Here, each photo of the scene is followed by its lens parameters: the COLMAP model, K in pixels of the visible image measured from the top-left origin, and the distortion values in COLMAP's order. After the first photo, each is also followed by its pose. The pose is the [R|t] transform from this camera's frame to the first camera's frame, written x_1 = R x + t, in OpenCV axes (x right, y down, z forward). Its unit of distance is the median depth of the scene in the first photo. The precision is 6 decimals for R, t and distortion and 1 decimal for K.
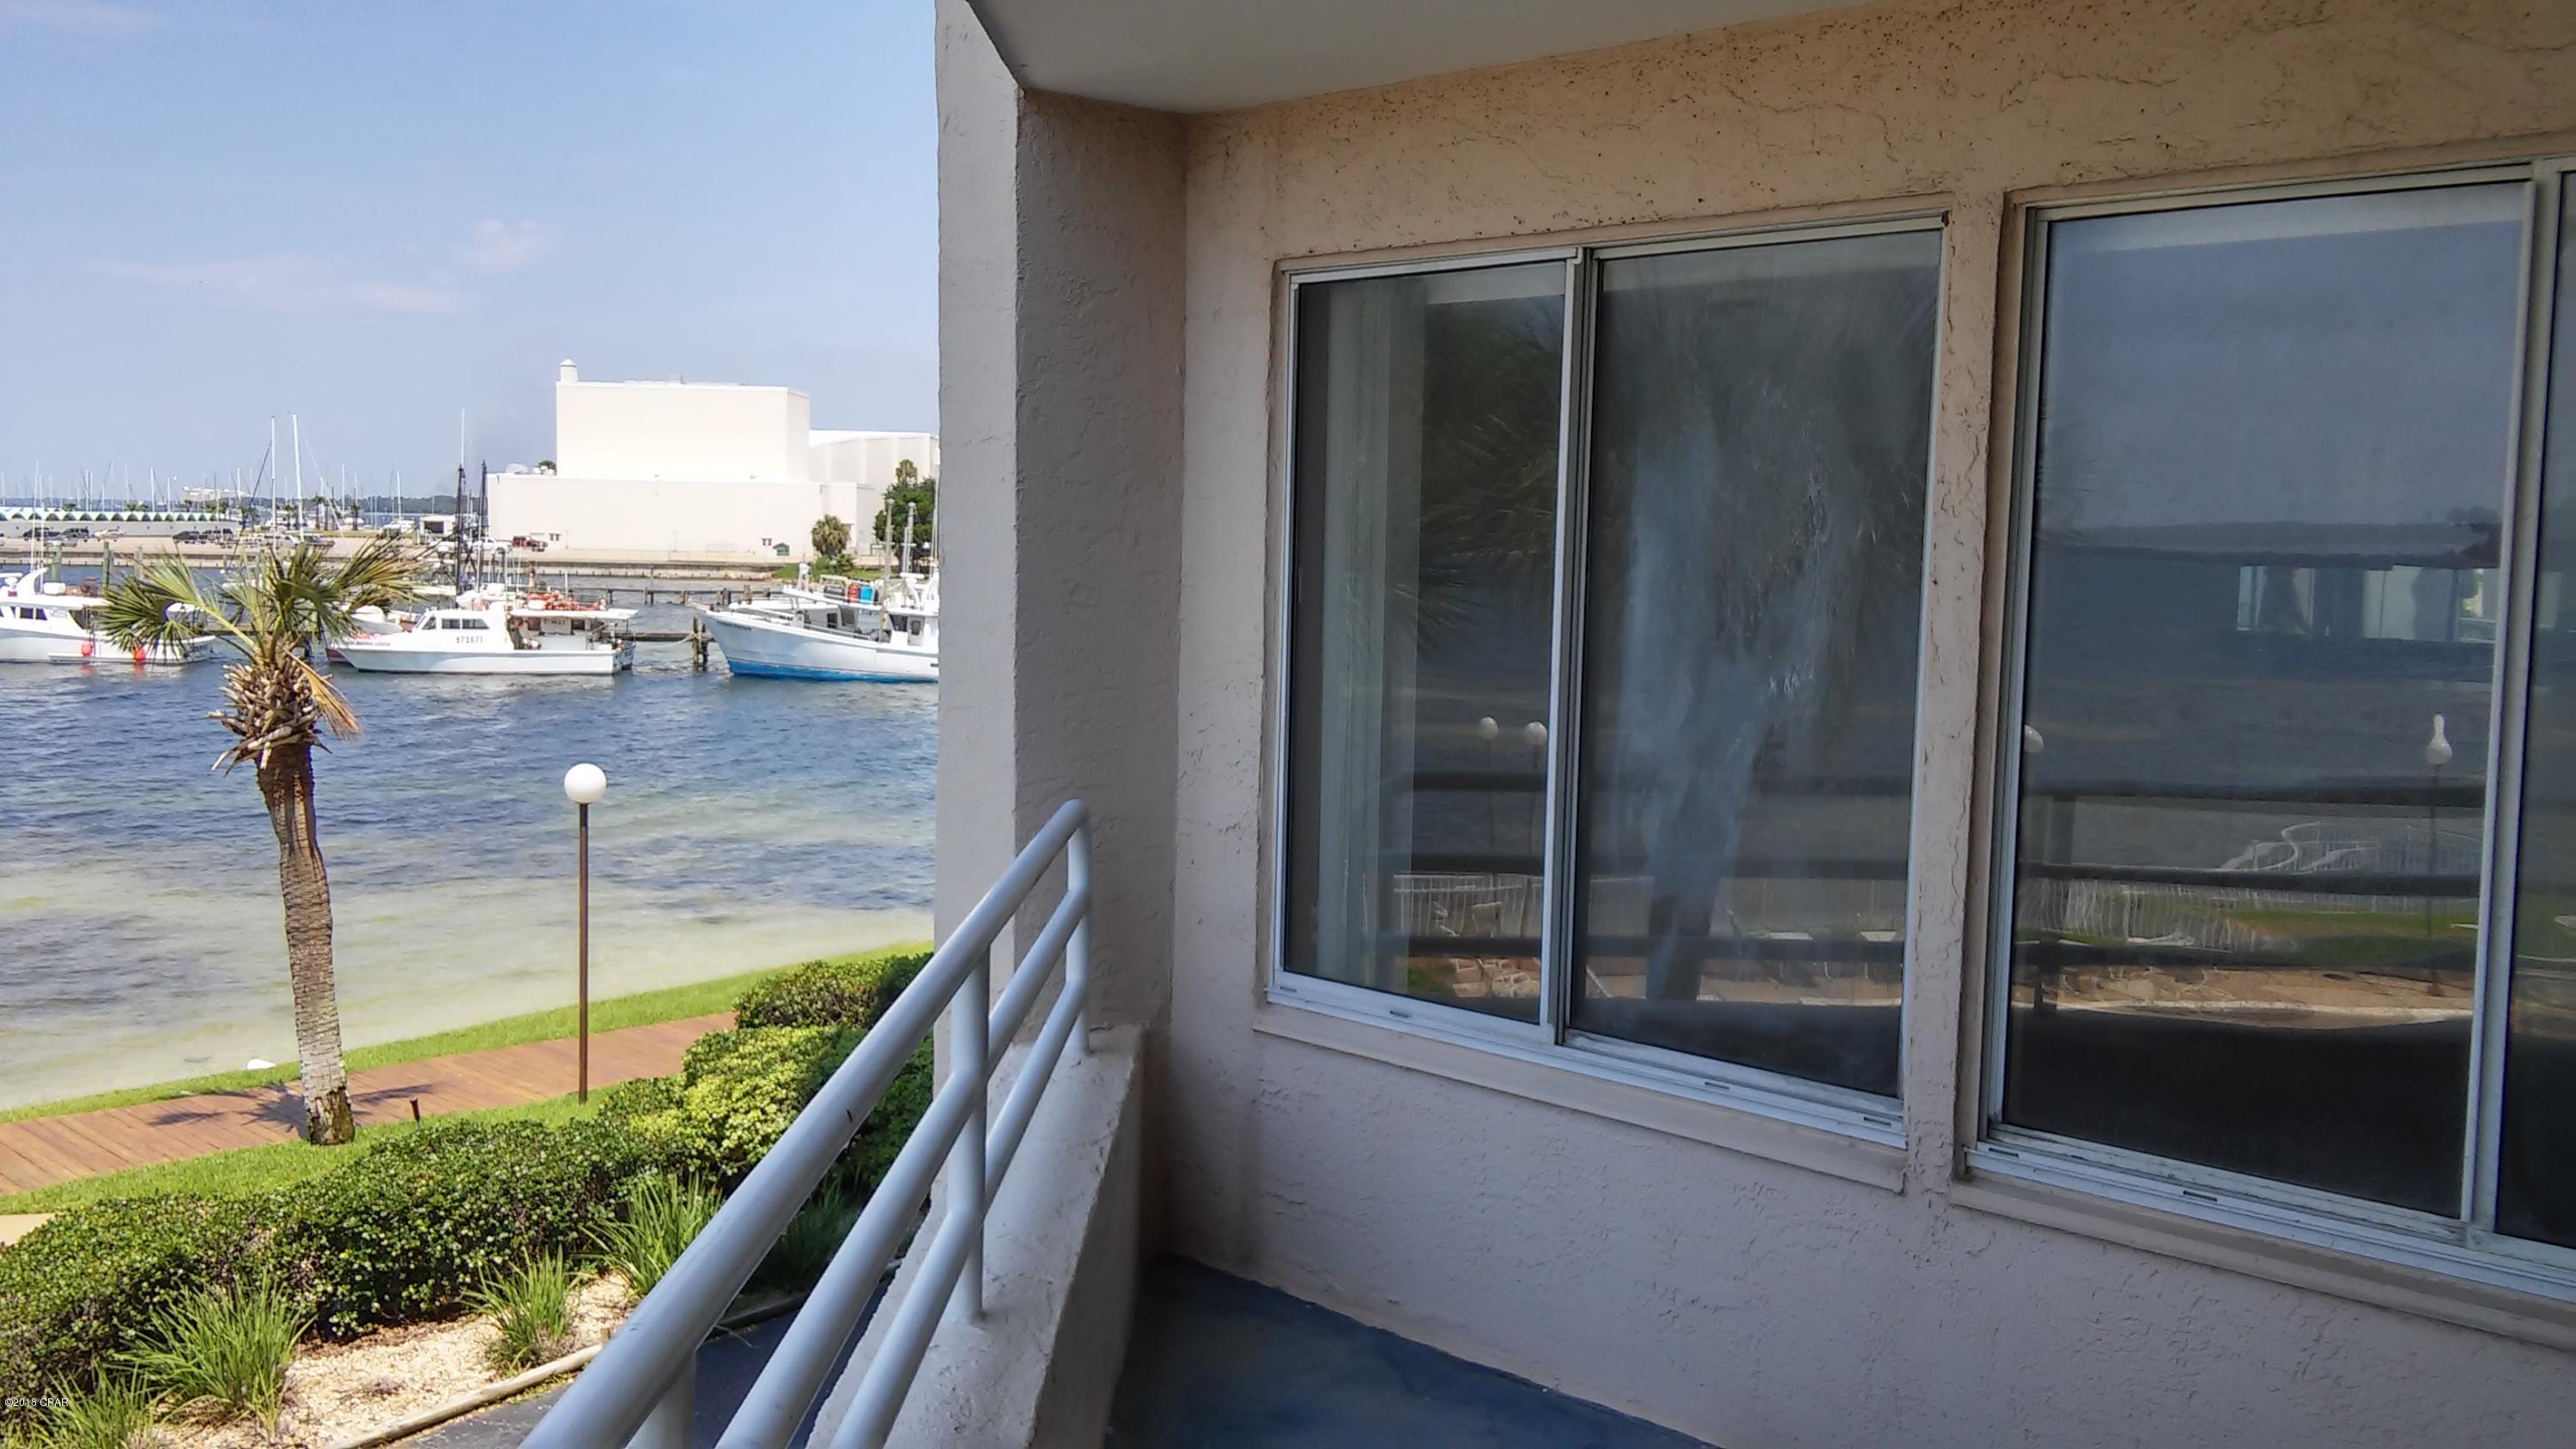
lens RADIAL K [[2303.7, 0, 1292.4], [0, 2303.7, 709.0], [0, 0, 1]] dist [0.086914, -0.158500]
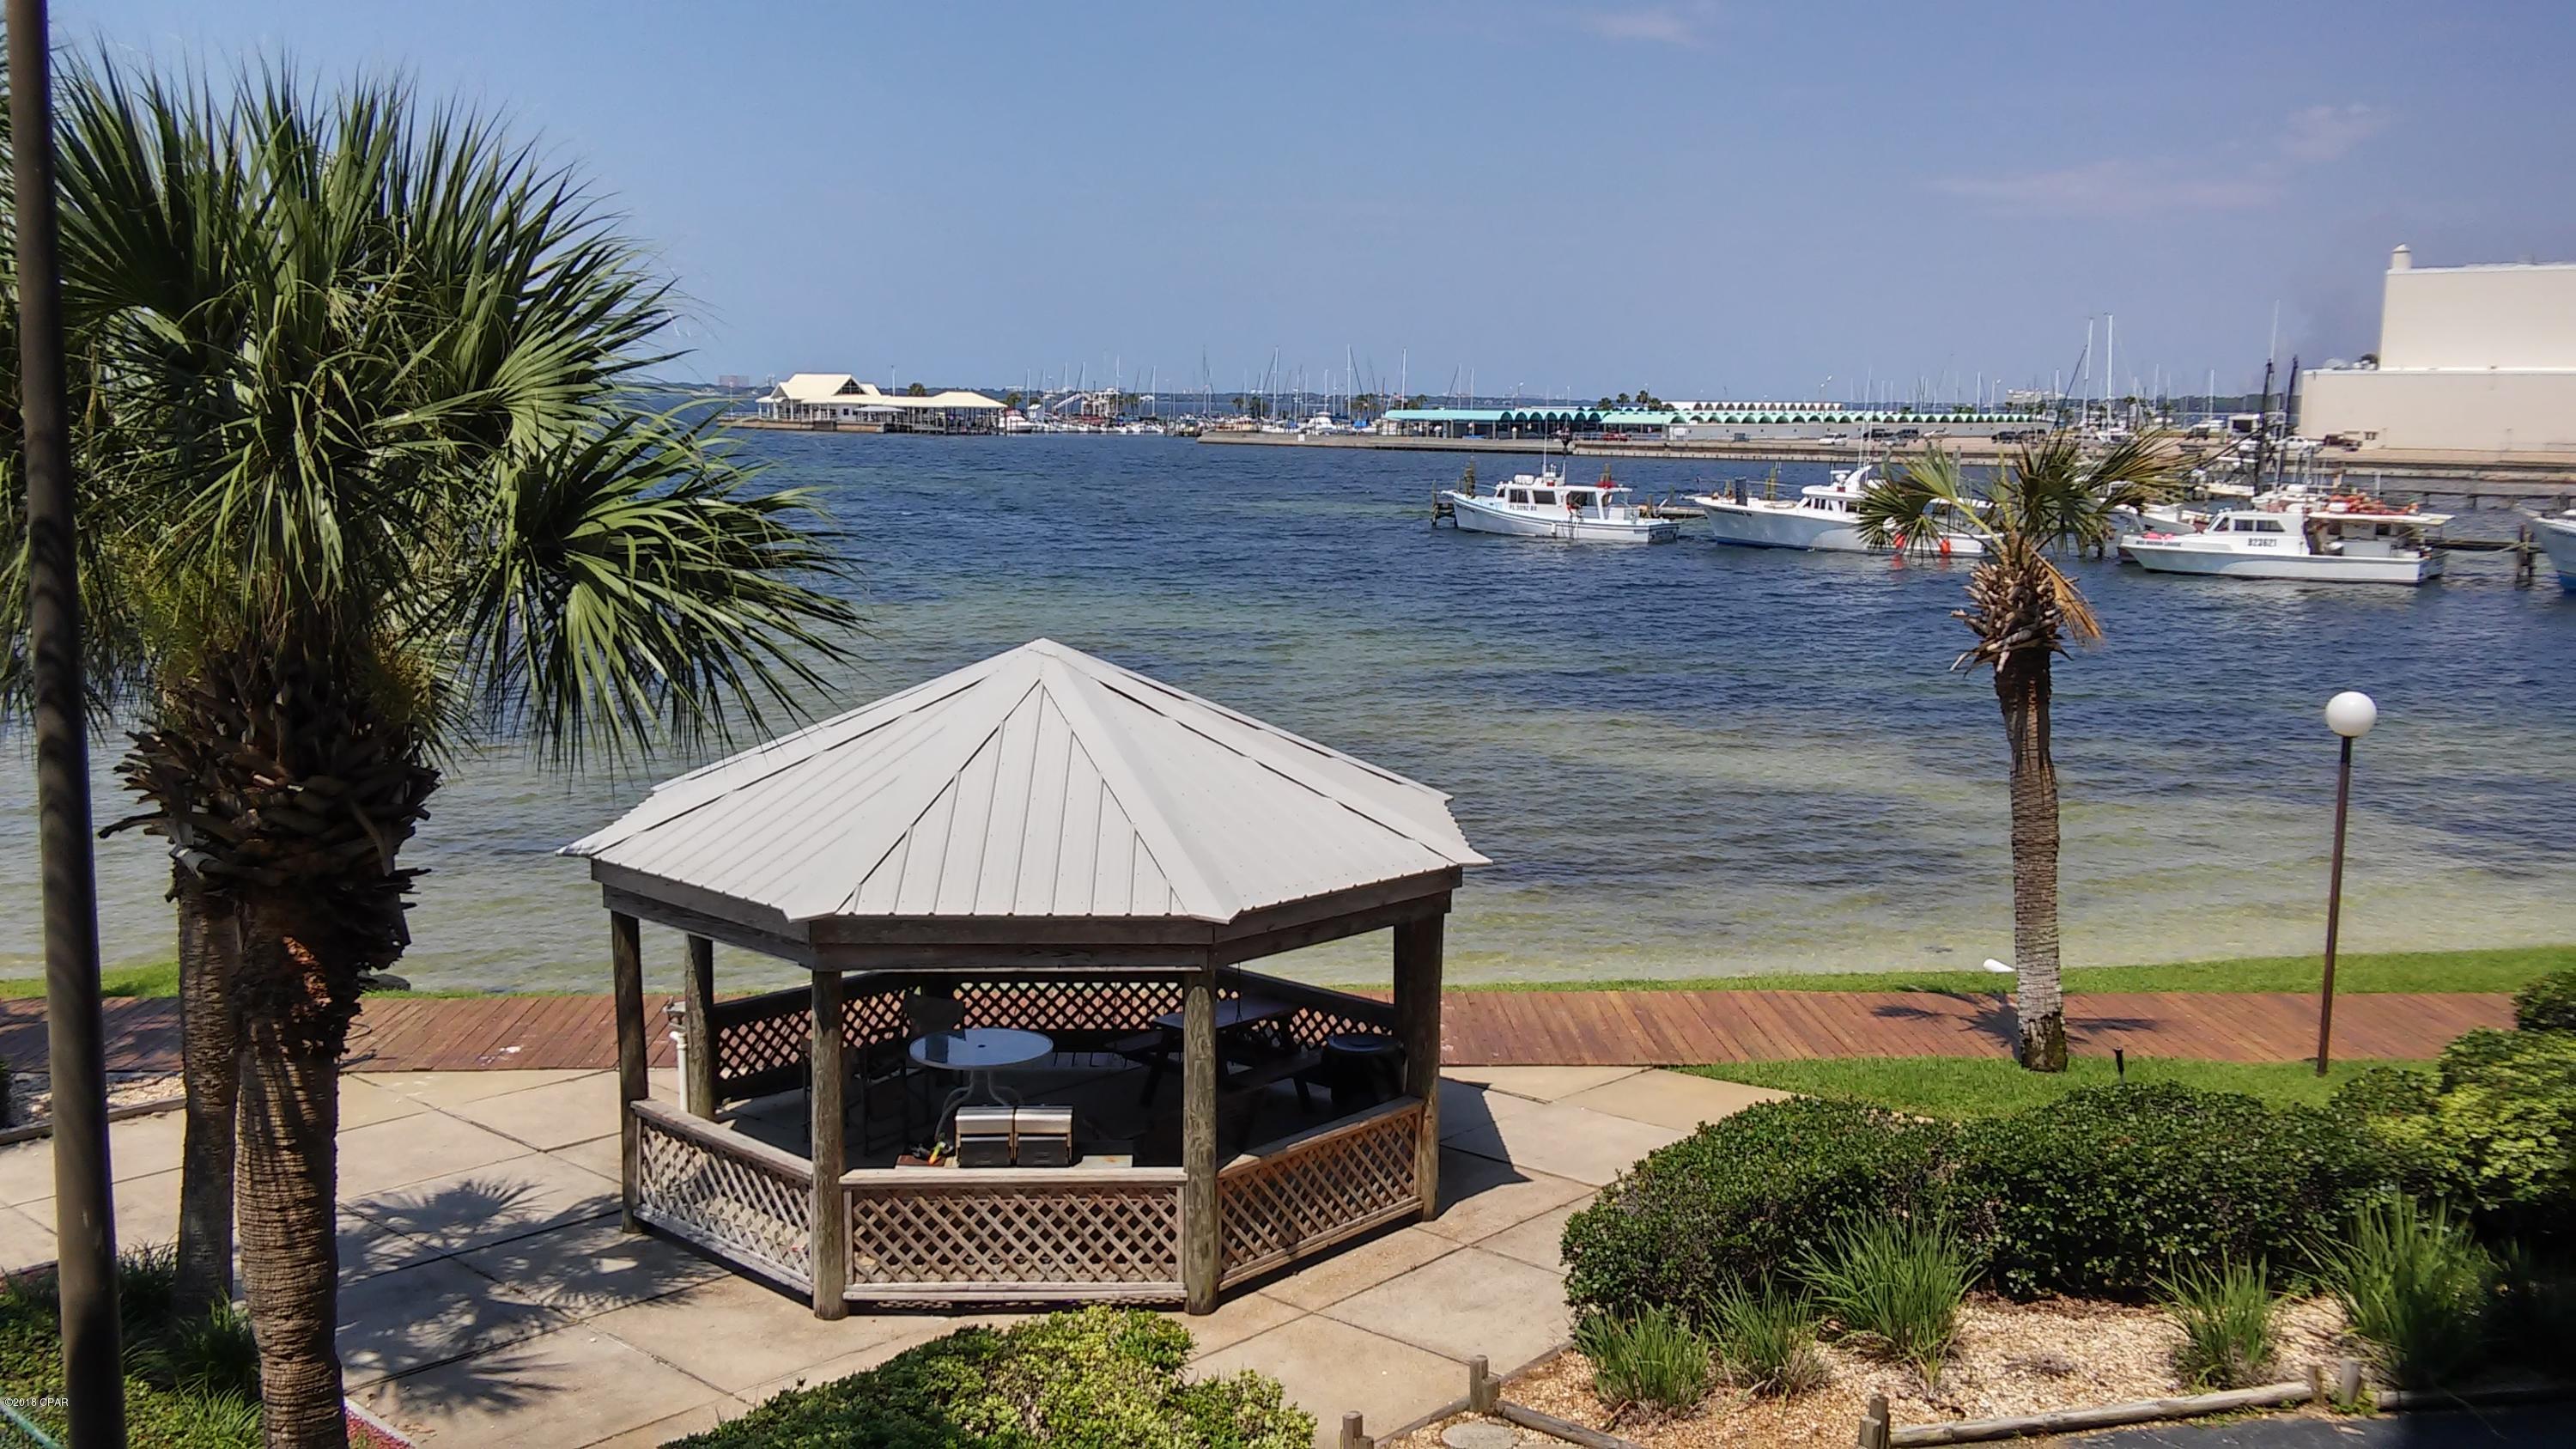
lens RADIAL K [[2303.7, 0, 1292.4], [0, 2303.7, 709.0], [0, 0, 1]] dist [0.086914, -0.158500]
pose [[0.739948, 0.078823, -0.668030, -0.018382], [-0.050164, 0.996811, 0.062052, -0.004715], [0.670791, -0.012404, 0.741543, 0.103605]]
